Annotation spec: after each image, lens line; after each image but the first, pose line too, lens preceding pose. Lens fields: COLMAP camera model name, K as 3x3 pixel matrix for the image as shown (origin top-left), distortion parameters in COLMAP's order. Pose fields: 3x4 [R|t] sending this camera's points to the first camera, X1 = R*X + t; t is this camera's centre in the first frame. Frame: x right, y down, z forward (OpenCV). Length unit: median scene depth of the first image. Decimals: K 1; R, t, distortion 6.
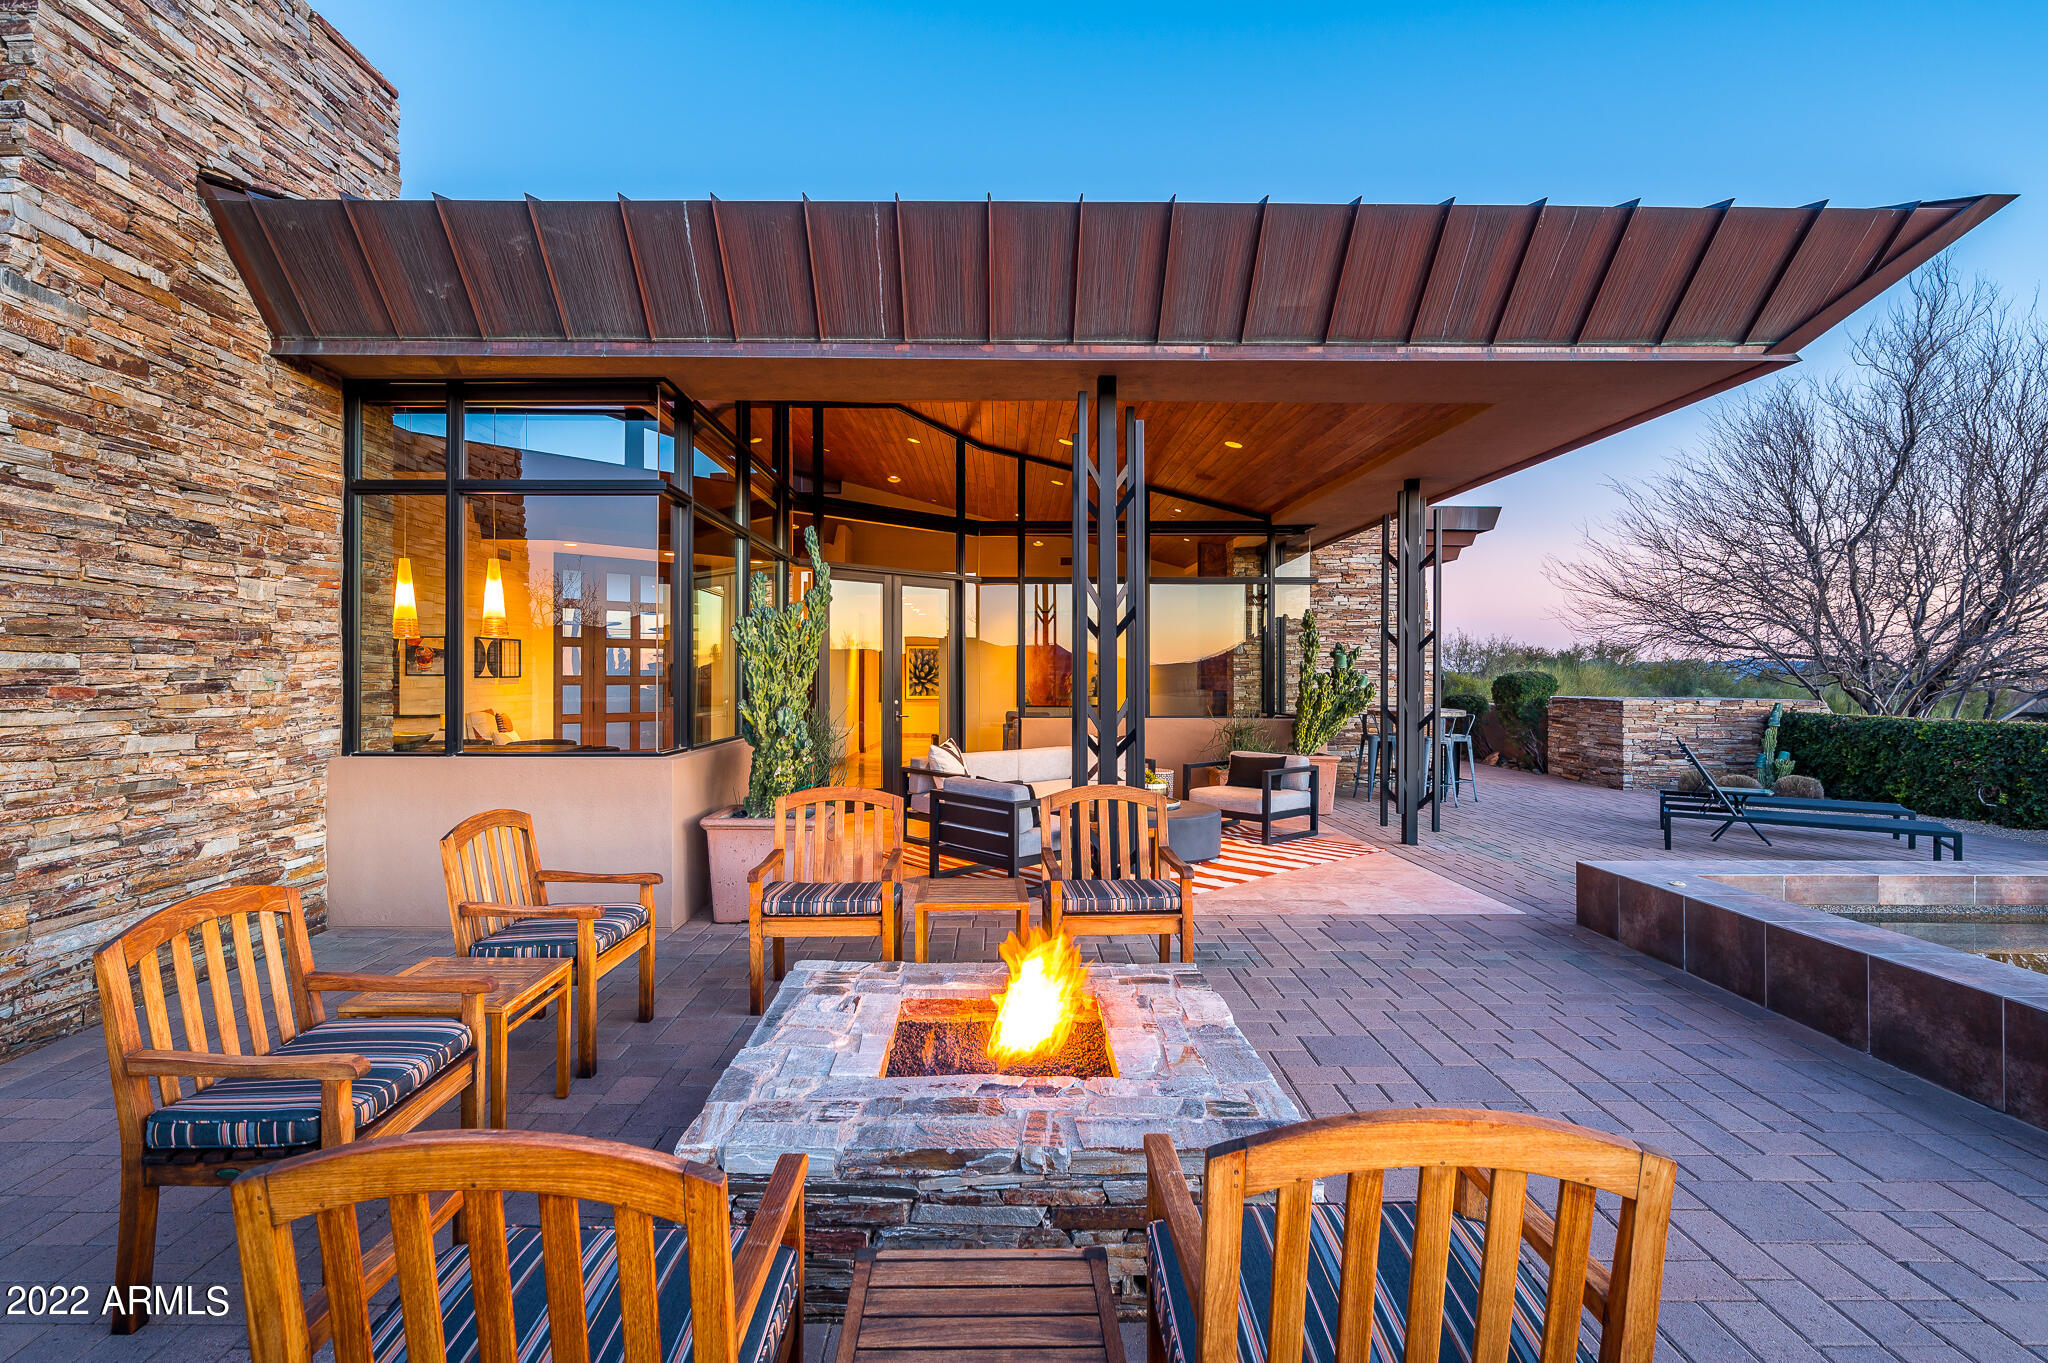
lens RADIAL K [[940.2, 0, 1005.4], [0, 940.2, 674.1], [0, 0, 1]] dist [0.003141, -0.004772]
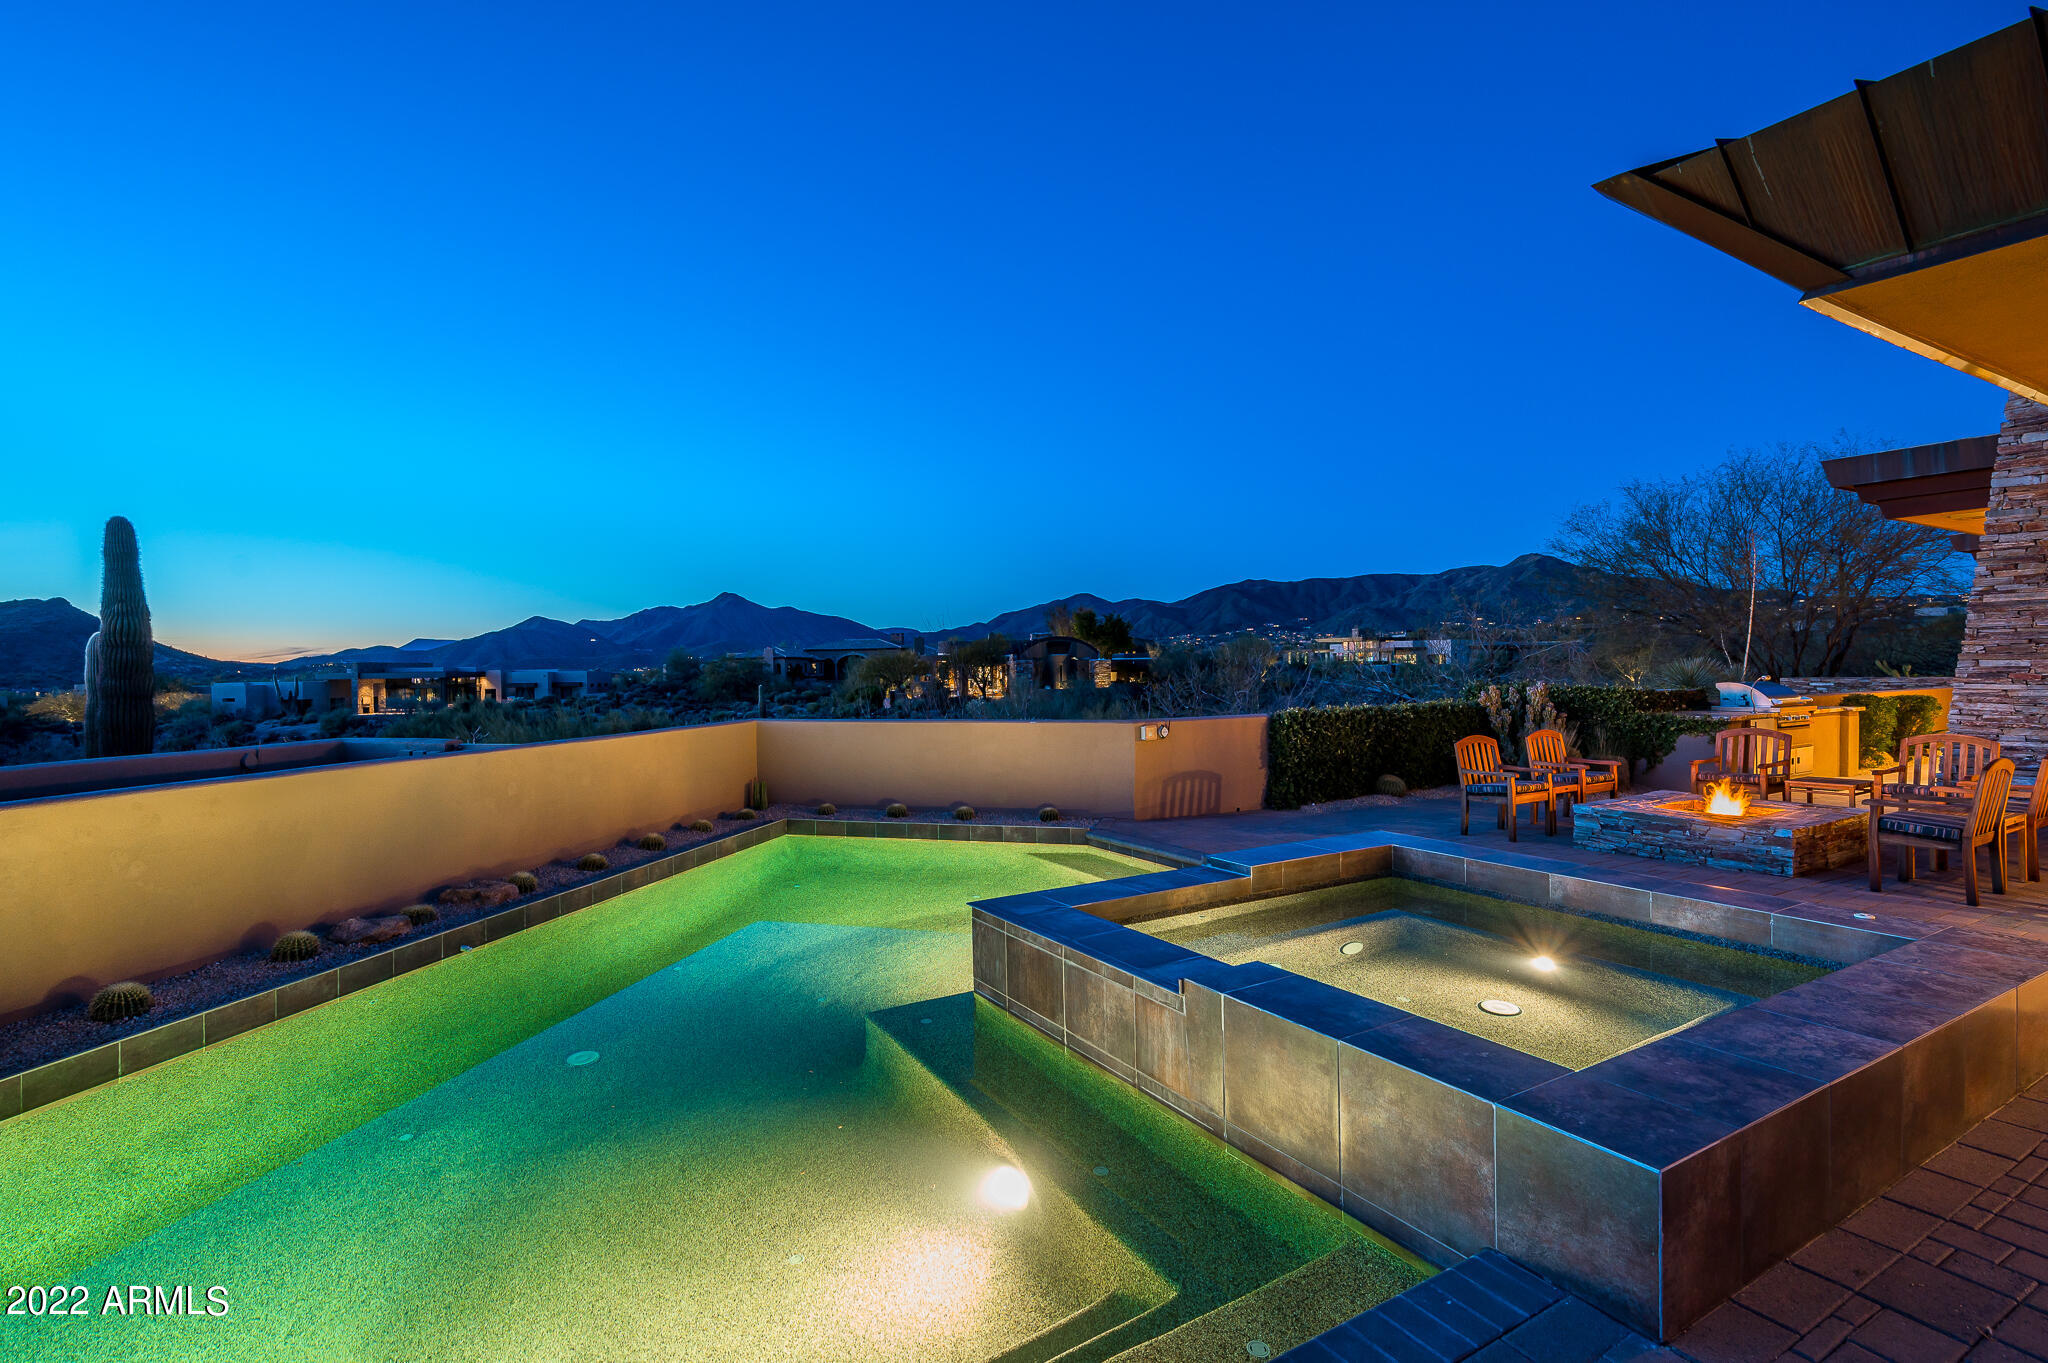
lens RADIAL K [[951.7, 0, 999.2], [0, 951.7, 680.0], [0, 0, 1]] dist [0.014149, -0.000943]
pose [[-0.861629, 0.026001, -0.506872, 2.164318], [0.019009, 0.999639, 0.018967, -0.058210], [0.507182, 0.006707, -0.861813, 1.576648]]
